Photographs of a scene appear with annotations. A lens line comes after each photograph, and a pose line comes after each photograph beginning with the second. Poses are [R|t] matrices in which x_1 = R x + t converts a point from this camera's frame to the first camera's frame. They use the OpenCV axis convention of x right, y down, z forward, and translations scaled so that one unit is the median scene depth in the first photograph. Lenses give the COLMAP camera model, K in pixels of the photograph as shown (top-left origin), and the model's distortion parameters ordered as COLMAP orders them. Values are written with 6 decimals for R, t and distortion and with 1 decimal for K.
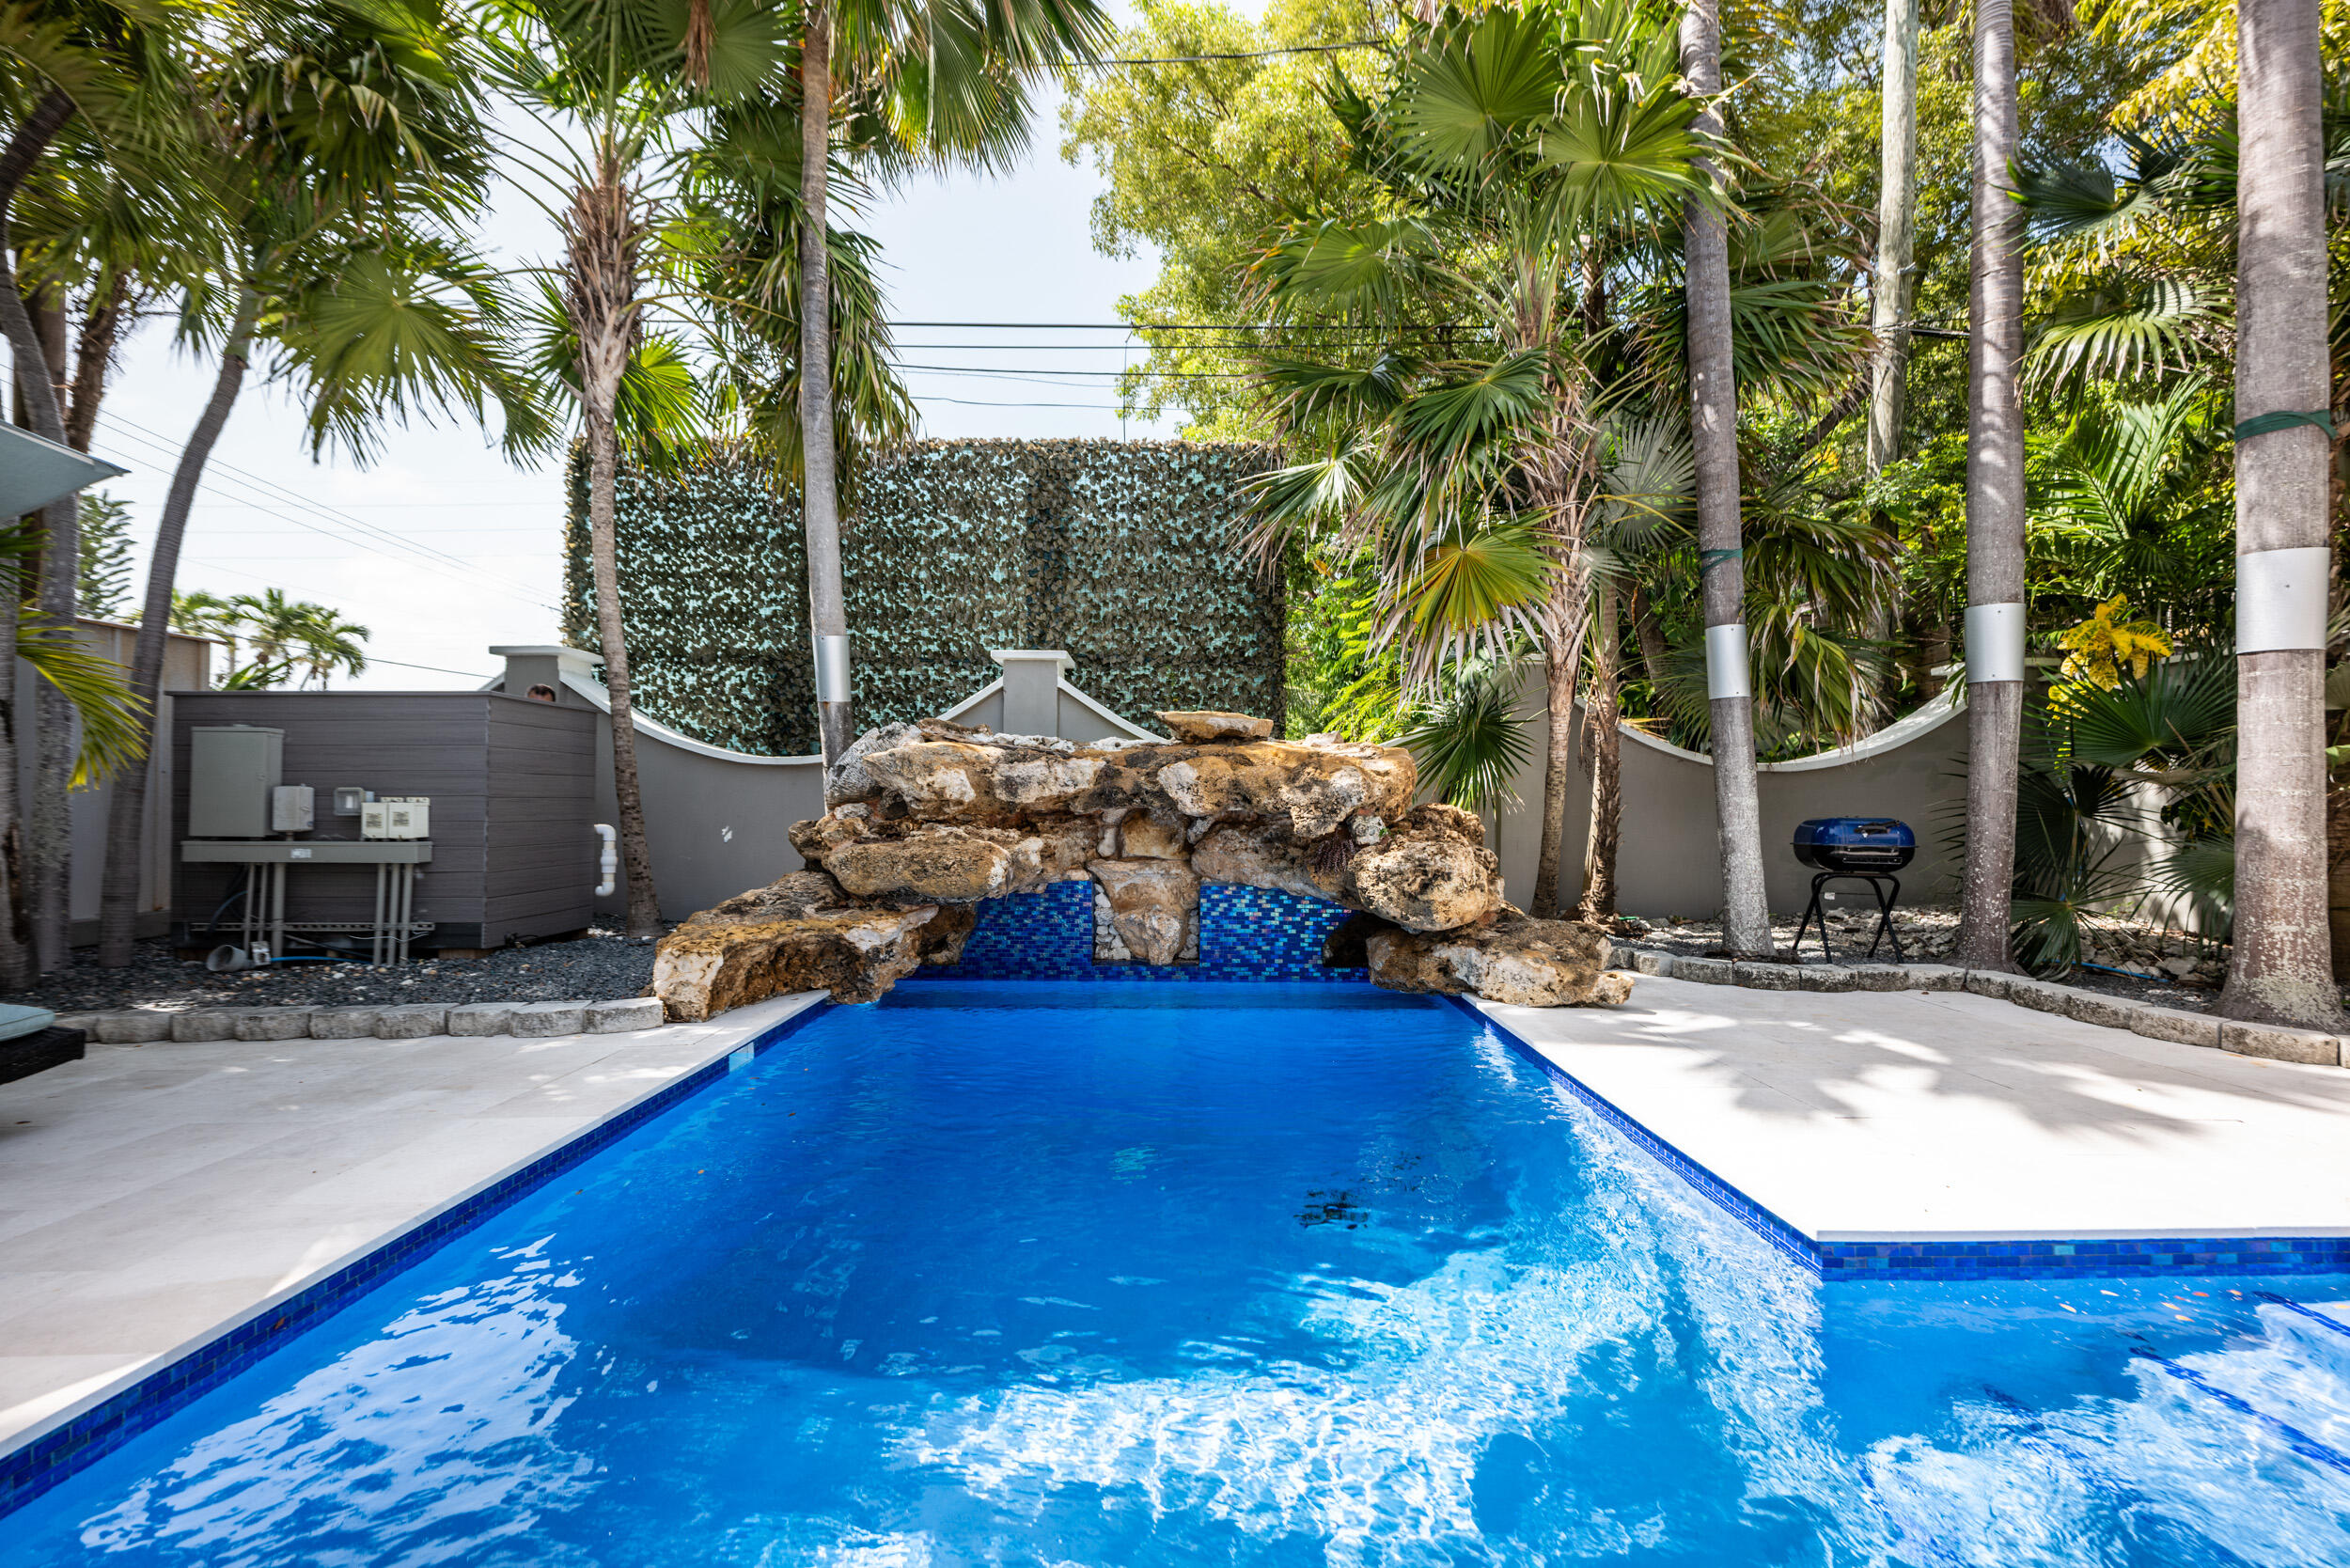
lens RADIAL K [[967.9, 0, 1176.9], [0, 967.9, 790.3], [0, 0, 1]] dist [-0.003431, -0.000401]
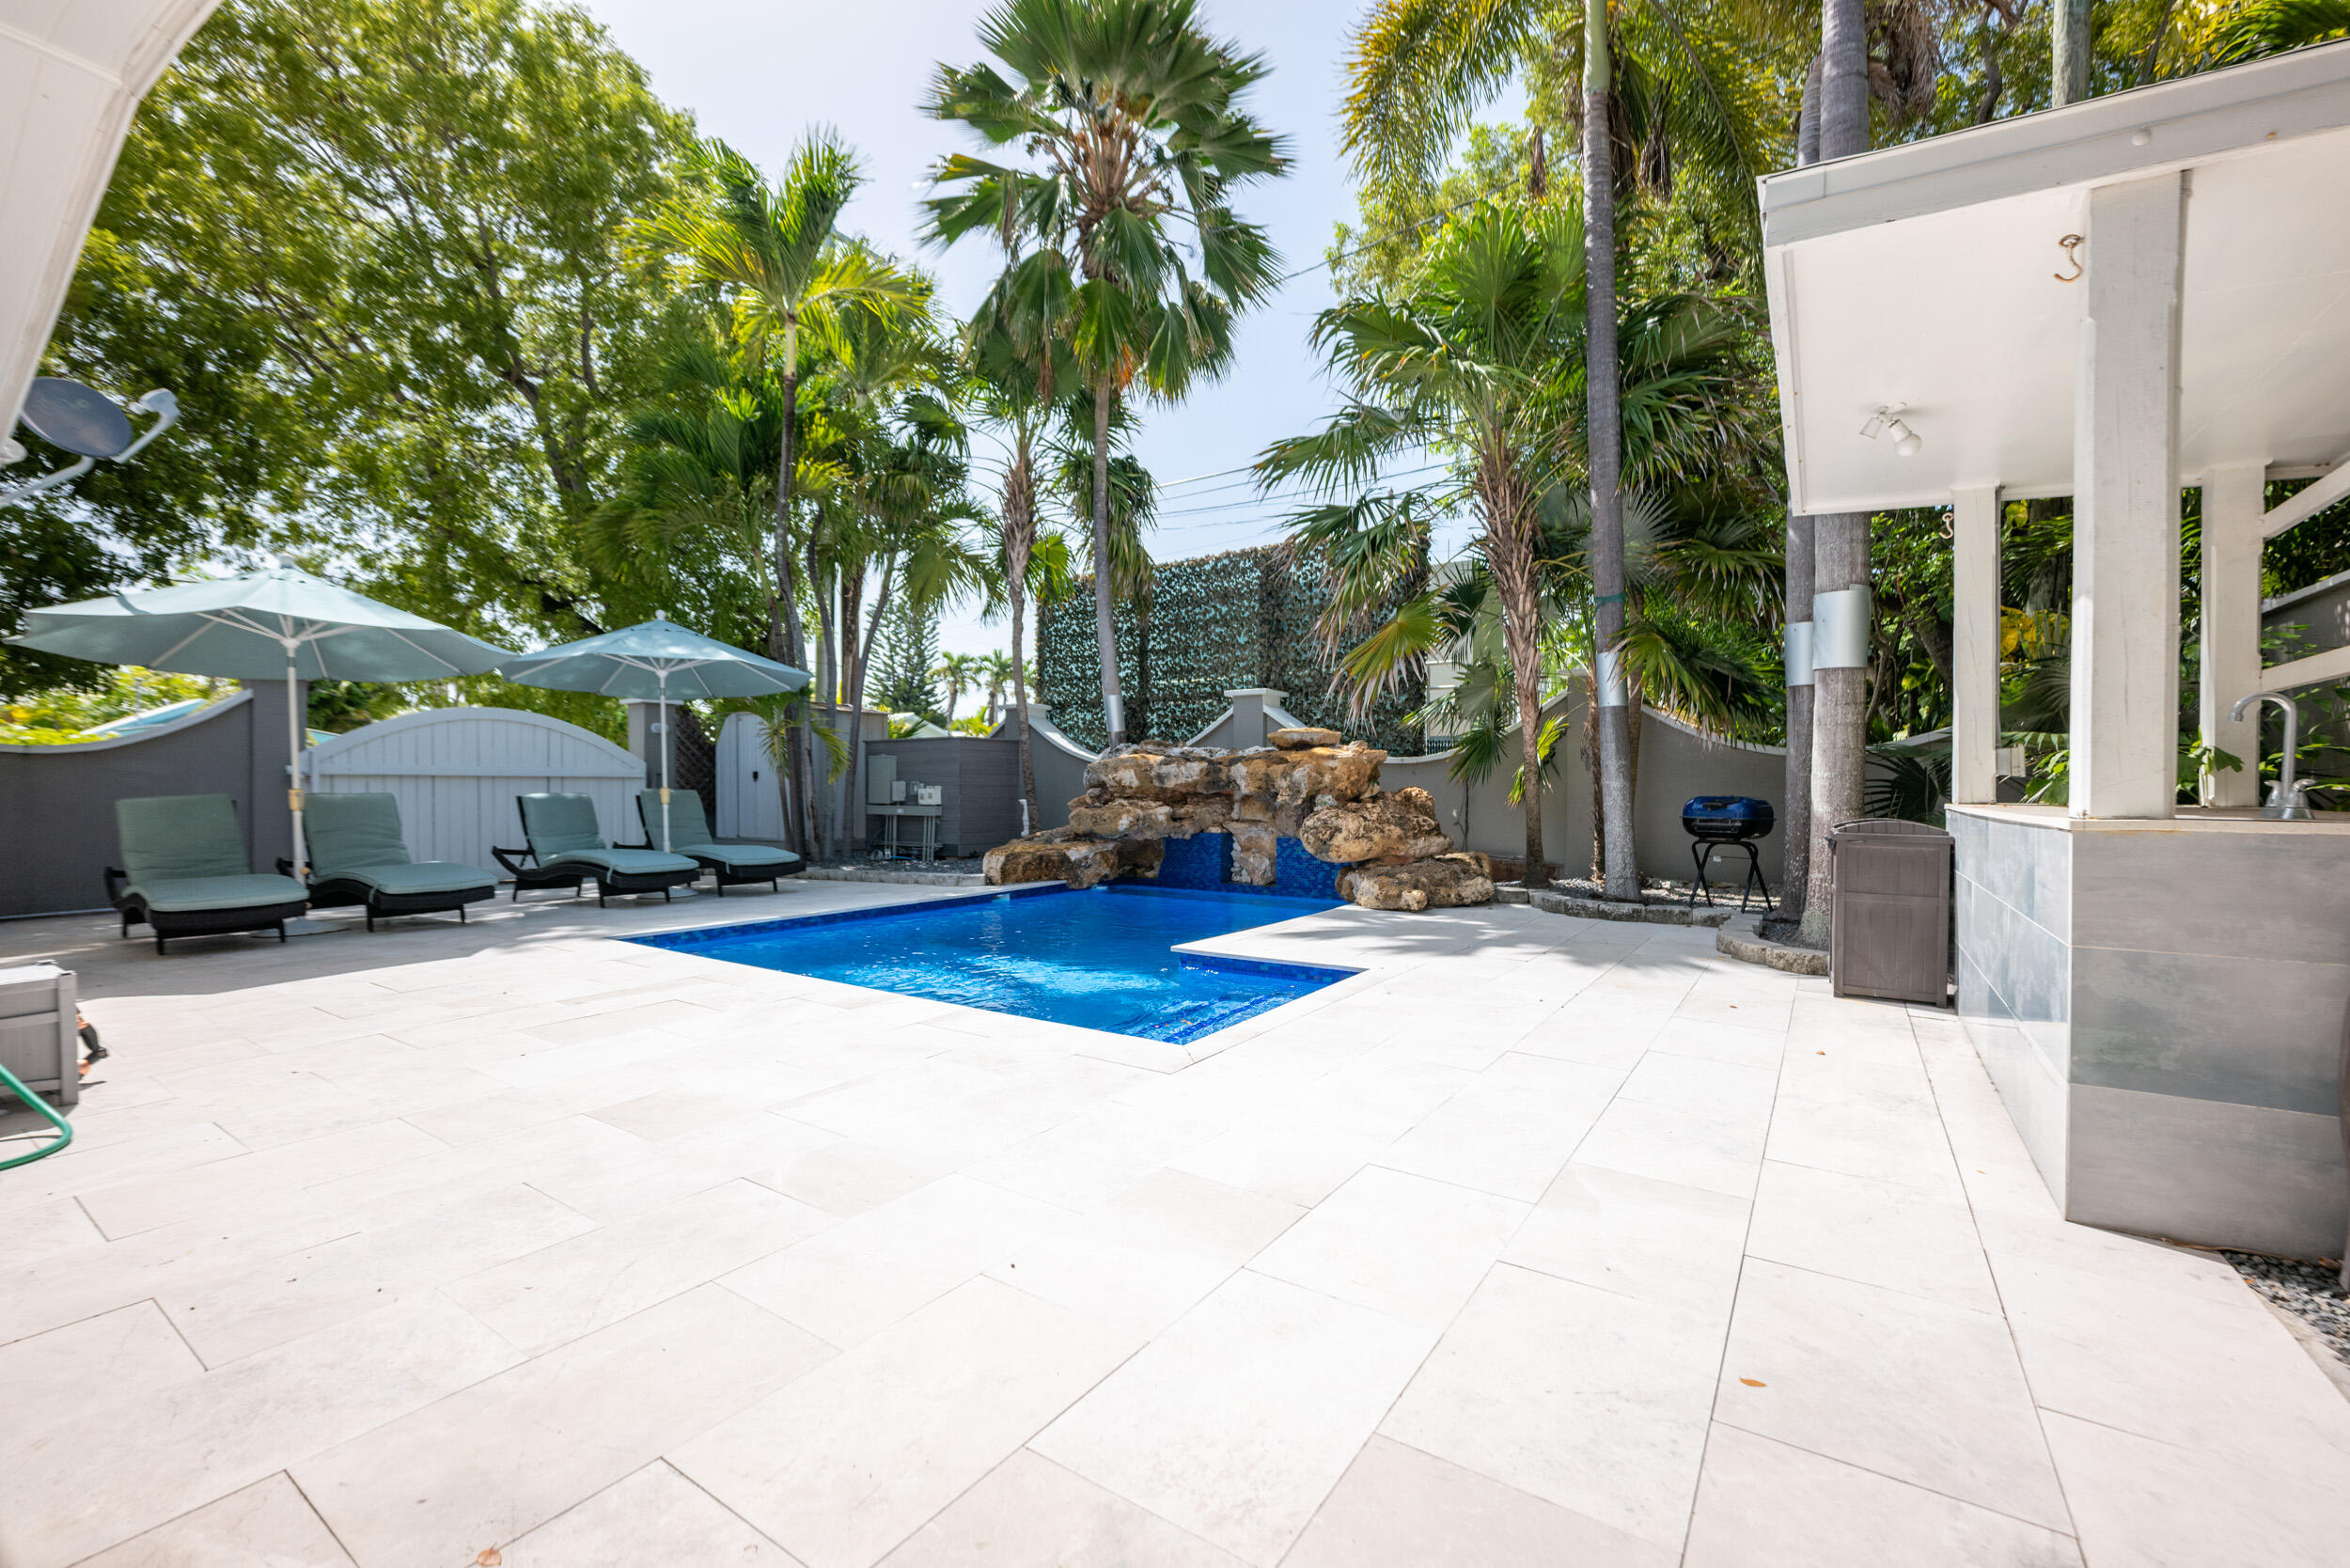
lens RADIAL K [[967.9, 0, 1174.3], [0, 967.9, 791.7], [0, 0, 1]] dist [-0.003431, -0.000401]
pose [[0.818505, -0.001495, -0.574497, 0.880246], [0.010102, 0.999879, 0.011790, -0.000353], [0.574410, -0.015454, 0.818422, -0.464542]]
